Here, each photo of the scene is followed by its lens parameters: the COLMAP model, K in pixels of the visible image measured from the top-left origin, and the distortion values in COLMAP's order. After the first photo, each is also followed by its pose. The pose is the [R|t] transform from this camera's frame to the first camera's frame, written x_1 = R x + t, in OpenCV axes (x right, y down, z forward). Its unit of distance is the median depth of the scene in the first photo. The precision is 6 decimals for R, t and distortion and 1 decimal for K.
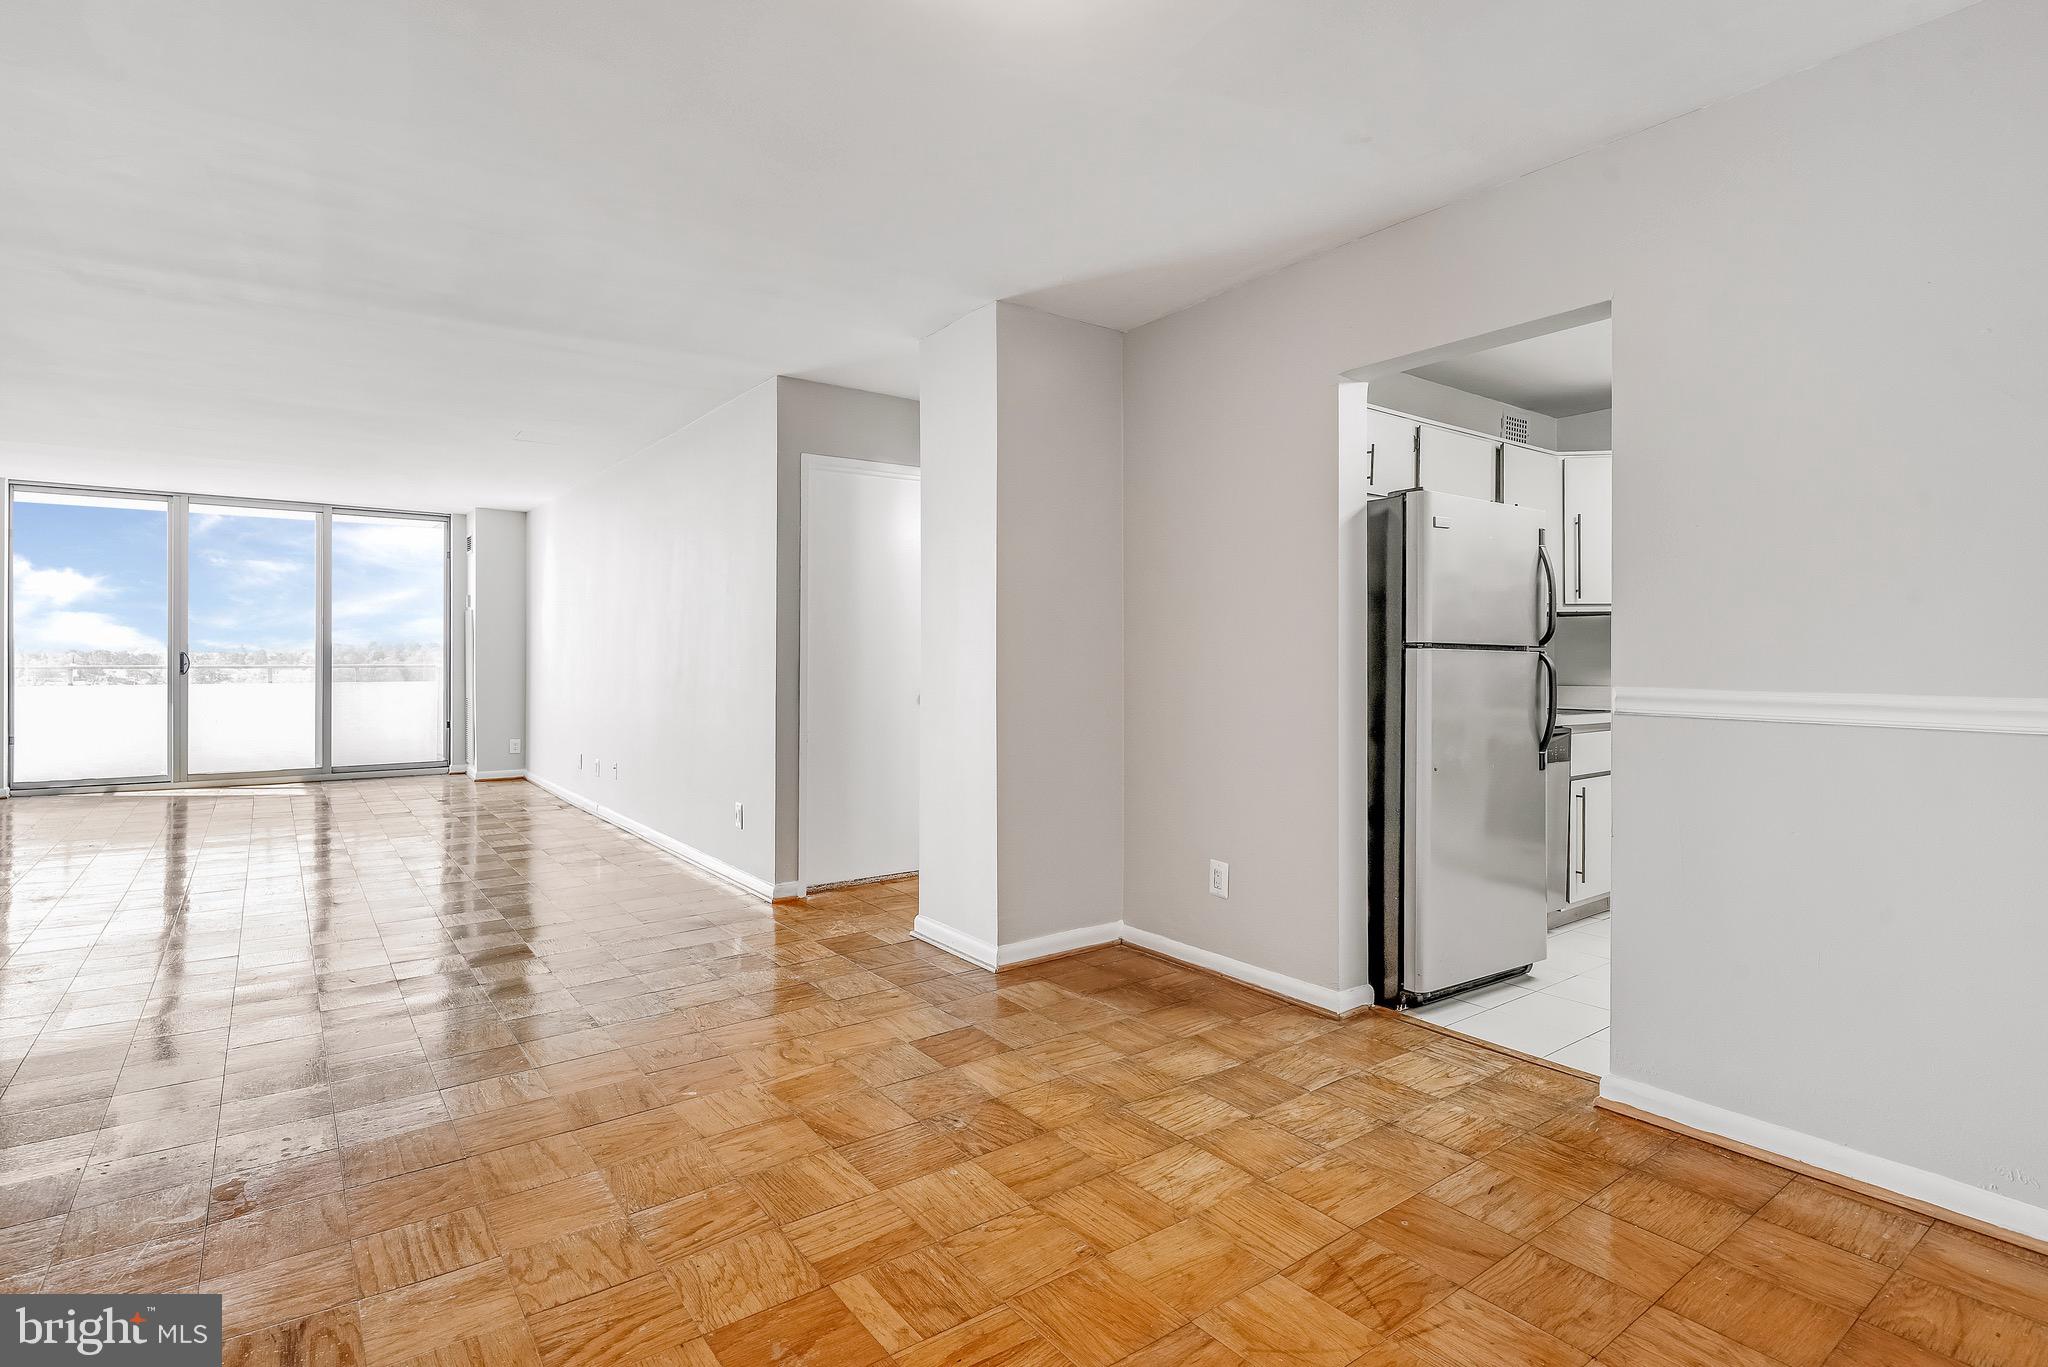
lens RADIAL K [[1007.5, 0, 1023.9], [0, 1007.5, 670.7], [0, 0, 1]] dist [-0.003418, -0.001486]
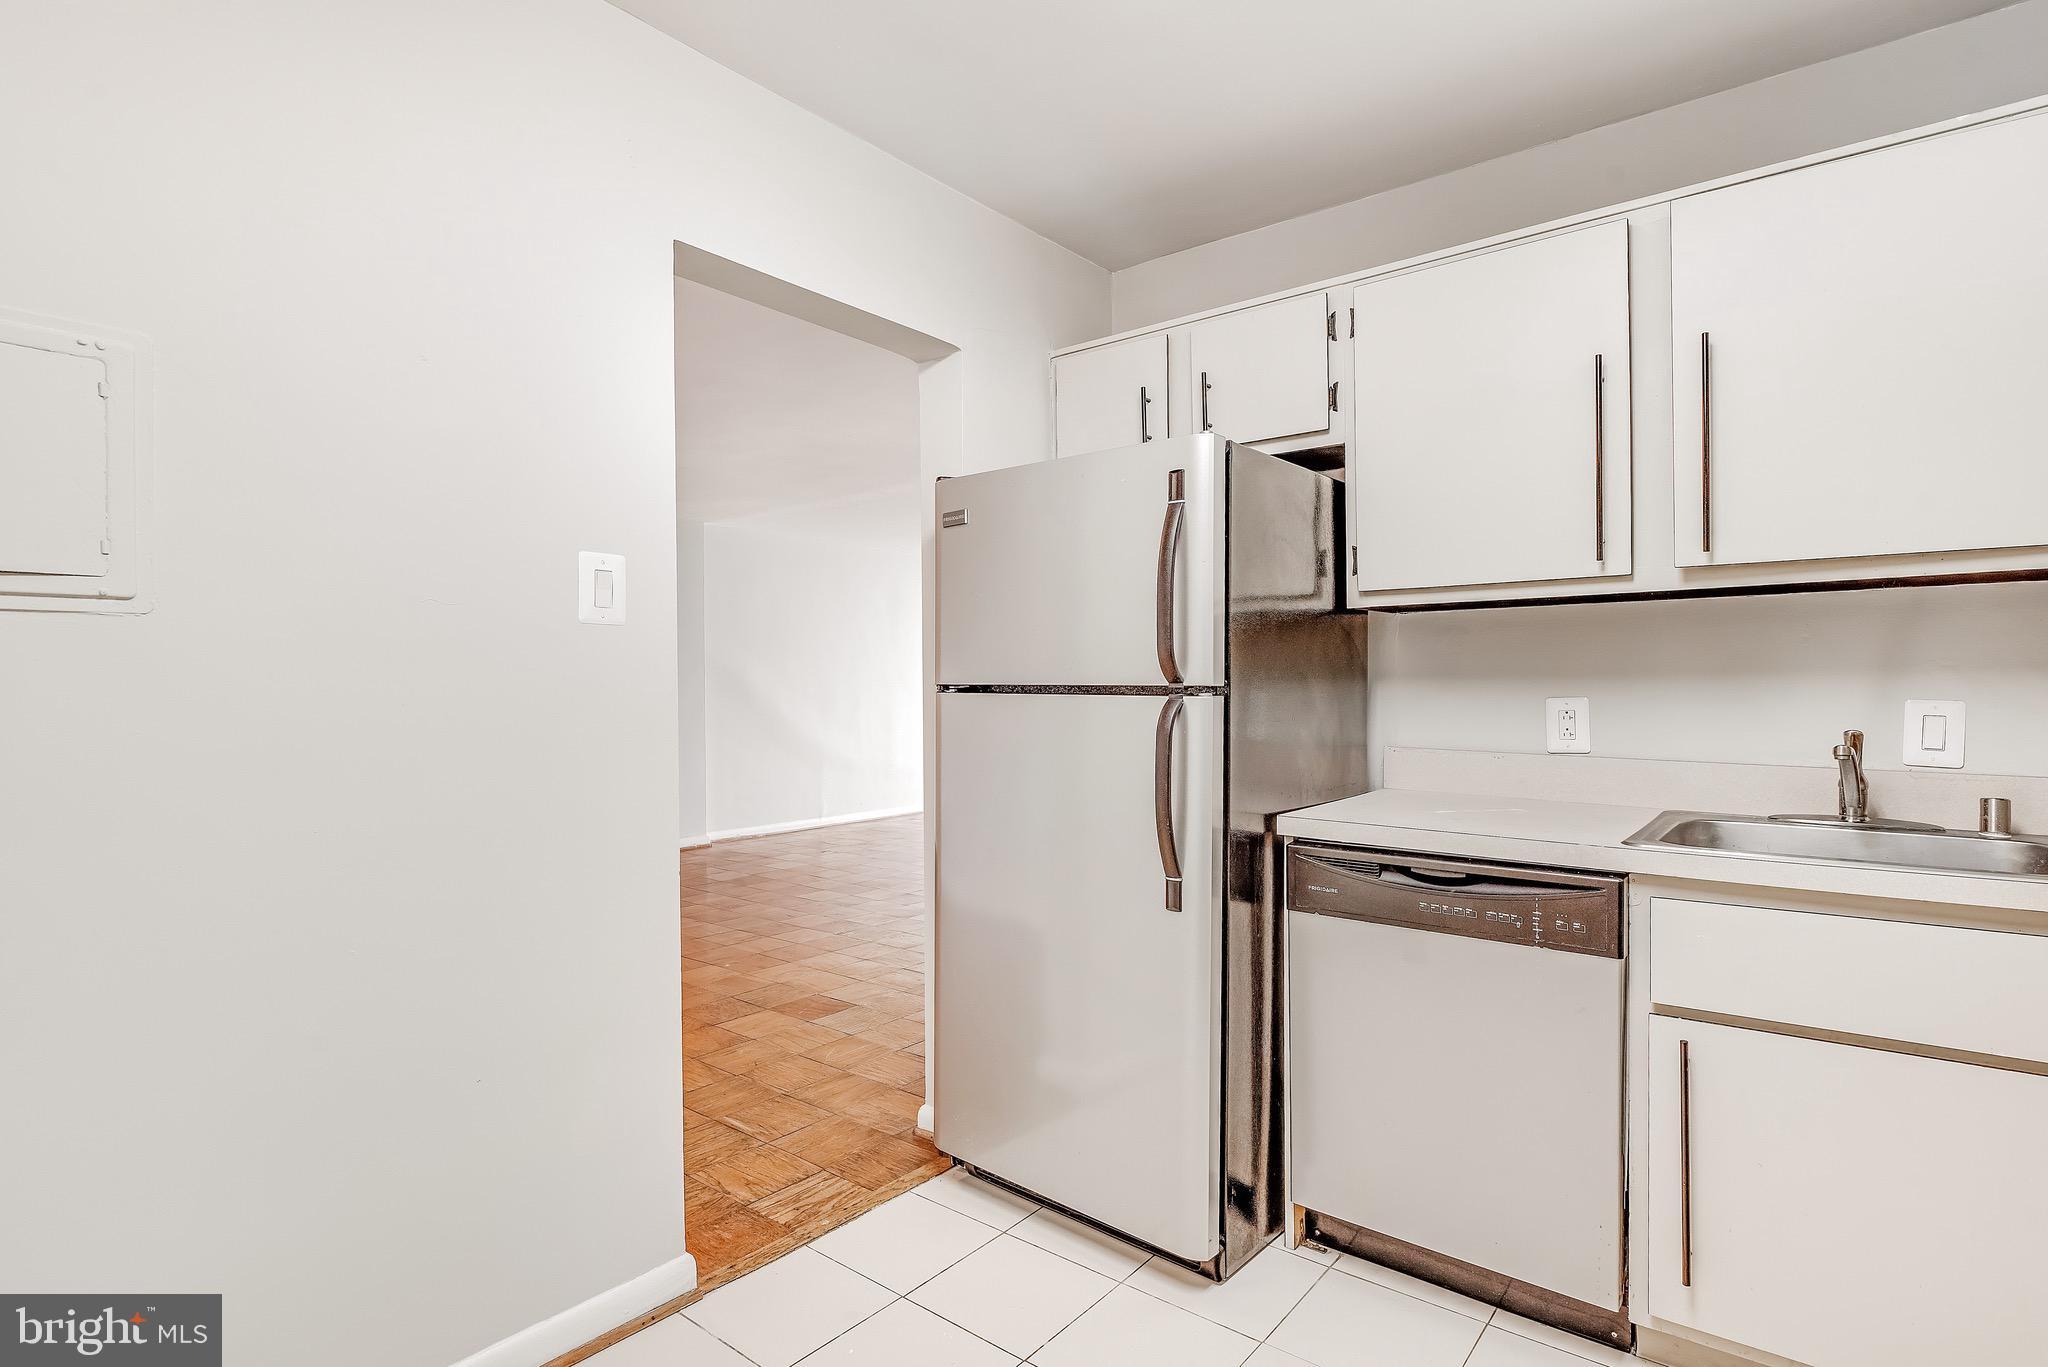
lens RADIAL K [[1048.0, 0, 1023.5], [0, 1048.0, 677.4], [0, 0, 1]] dist [-0.001942, -0.000517]
pose [[0.239490, -0.007897, -0.970867, 0.574694], [-0.001069, 0.999964, -0.008397, -0.013615], [0.970898, 0.003049, 0.239473, 0.422566]]
